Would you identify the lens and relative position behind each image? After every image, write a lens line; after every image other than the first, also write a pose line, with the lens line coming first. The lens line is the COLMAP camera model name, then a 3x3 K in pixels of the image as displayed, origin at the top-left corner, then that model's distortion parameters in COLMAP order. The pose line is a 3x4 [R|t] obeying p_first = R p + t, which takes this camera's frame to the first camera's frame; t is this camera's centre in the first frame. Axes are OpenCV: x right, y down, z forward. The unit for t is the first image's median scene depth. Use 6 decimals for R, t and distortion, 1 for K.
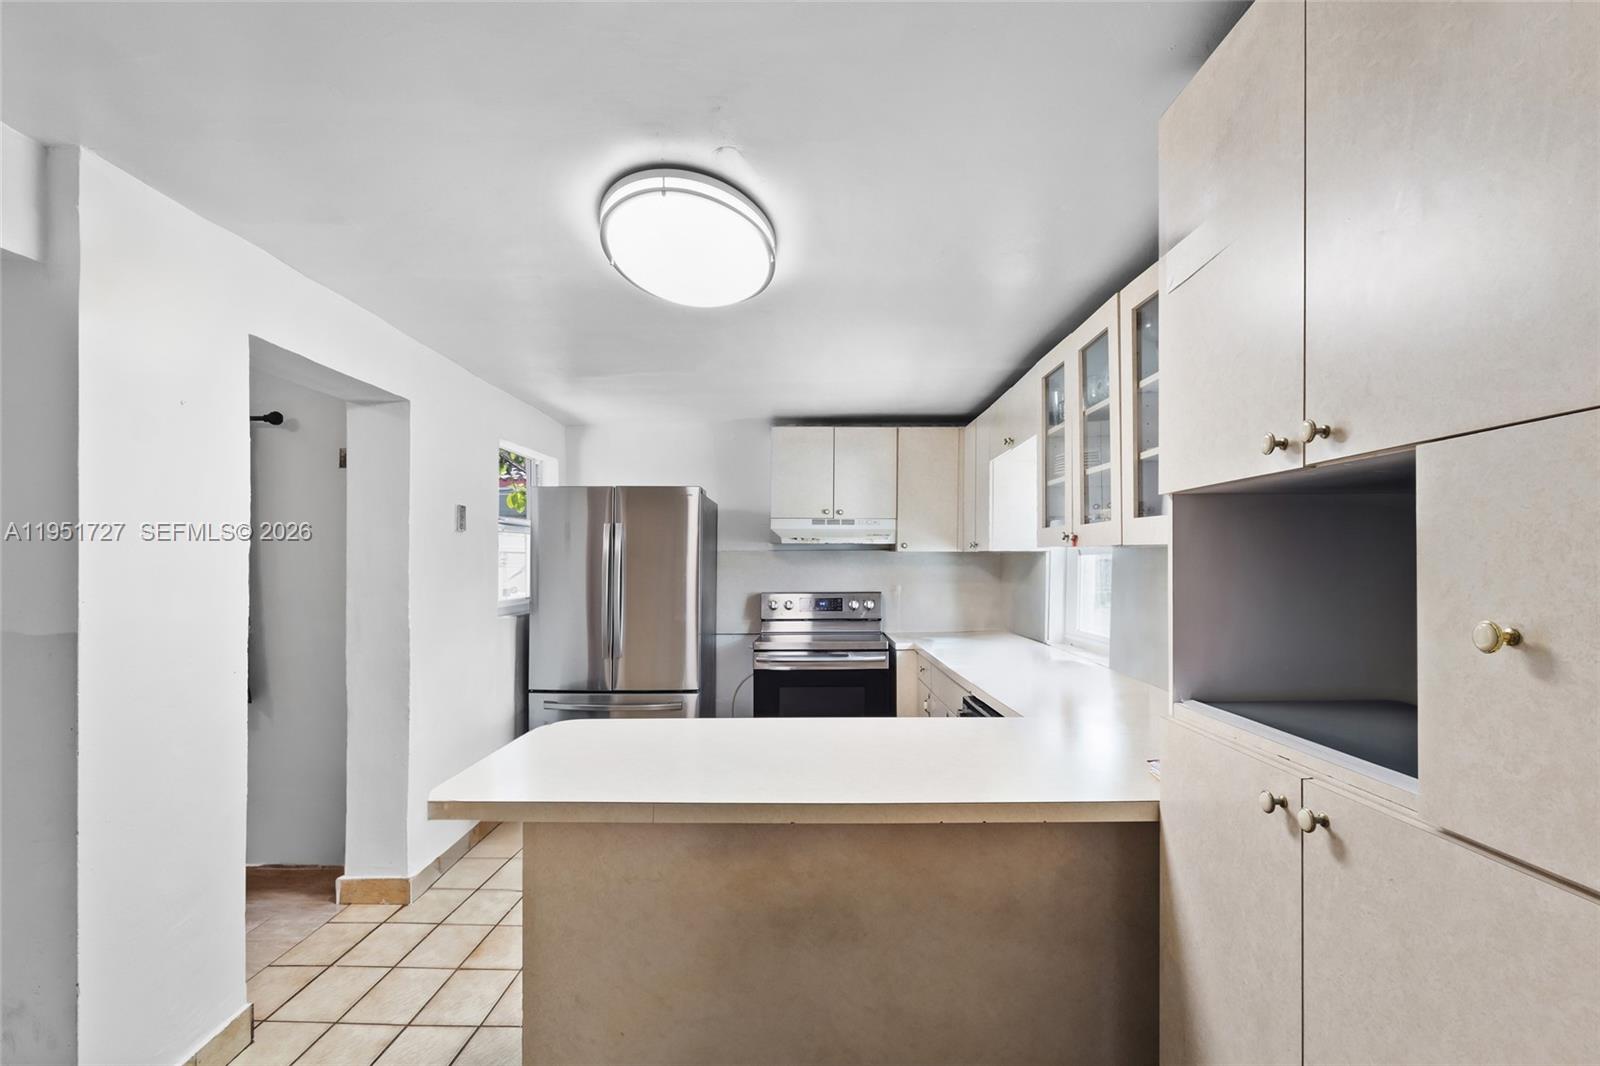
lens RADIAL K [[774.6, 0, 799.0], [0, 774.6, 525.0], [0, 0, 1]] dist [0.003873, 0.003528]
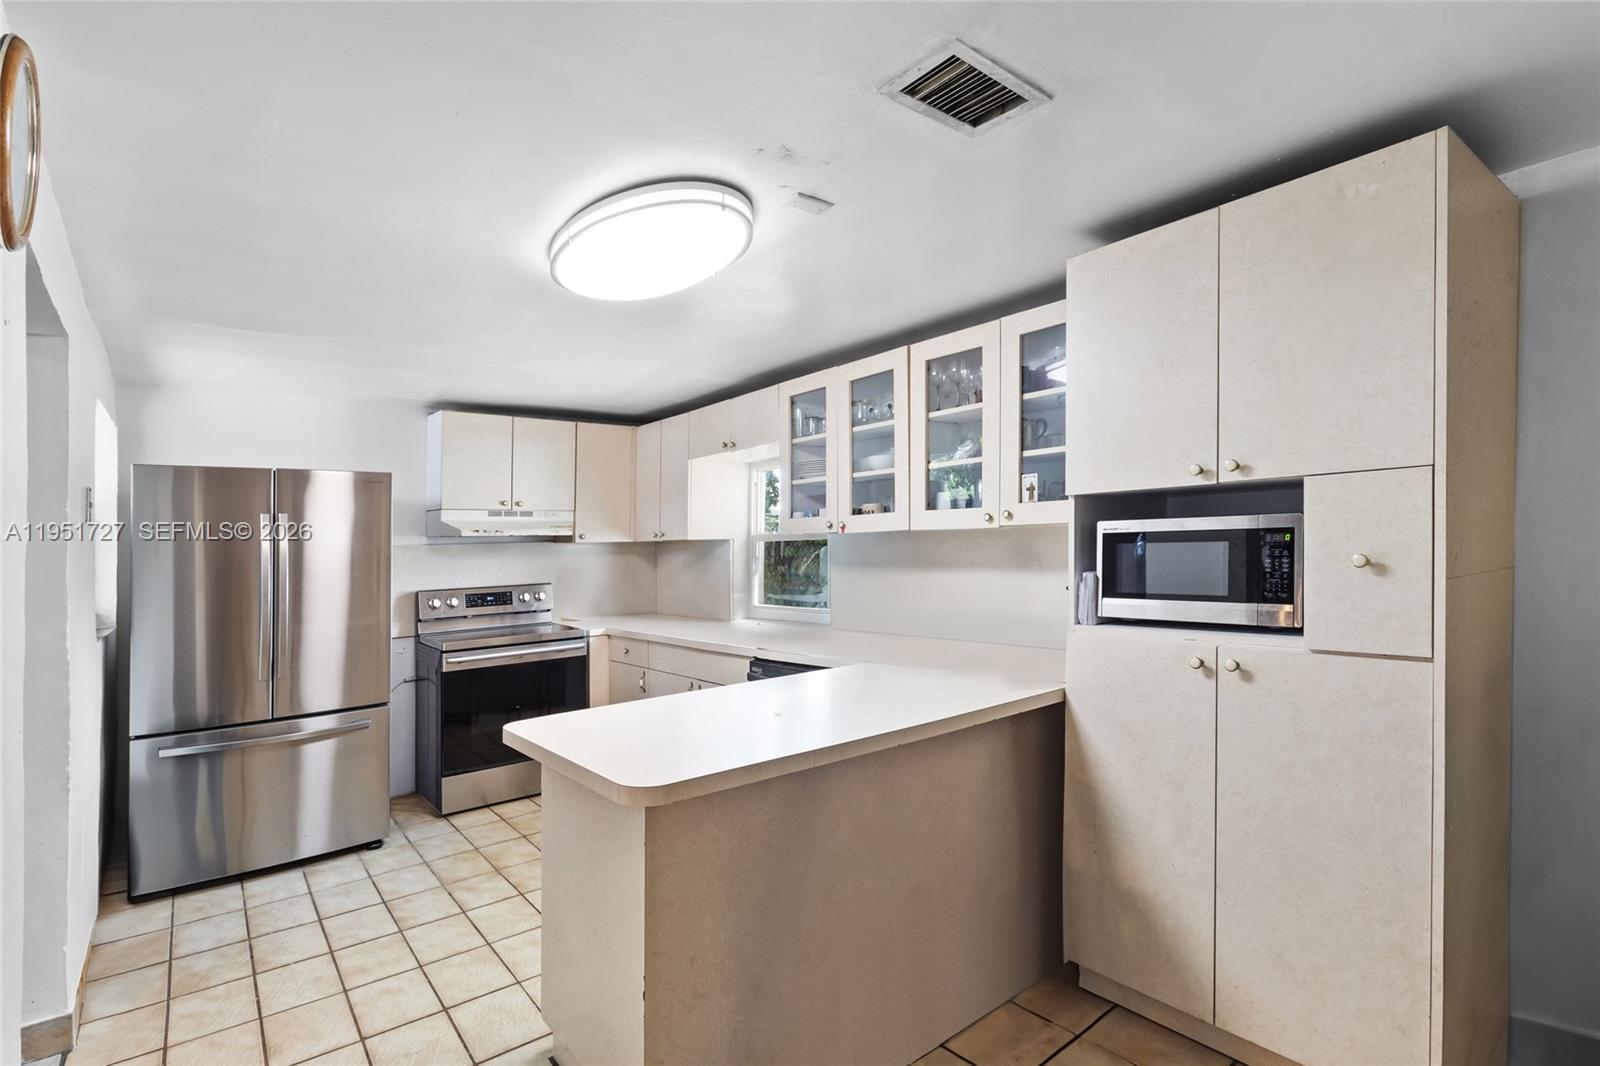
lens RADIAL K [[774.6, 0, 742.5], [0, 774.6, 526.4], [0, 0, 1]] dist [0.003873, 0.003528]
pose [[0.788452, -0.004675, 0.615078, -0.332449], [-0.000789, 0.999963, 0.008611, 0.003439], [-0.615095, -0.007274, 0.788419, 0.049488]]
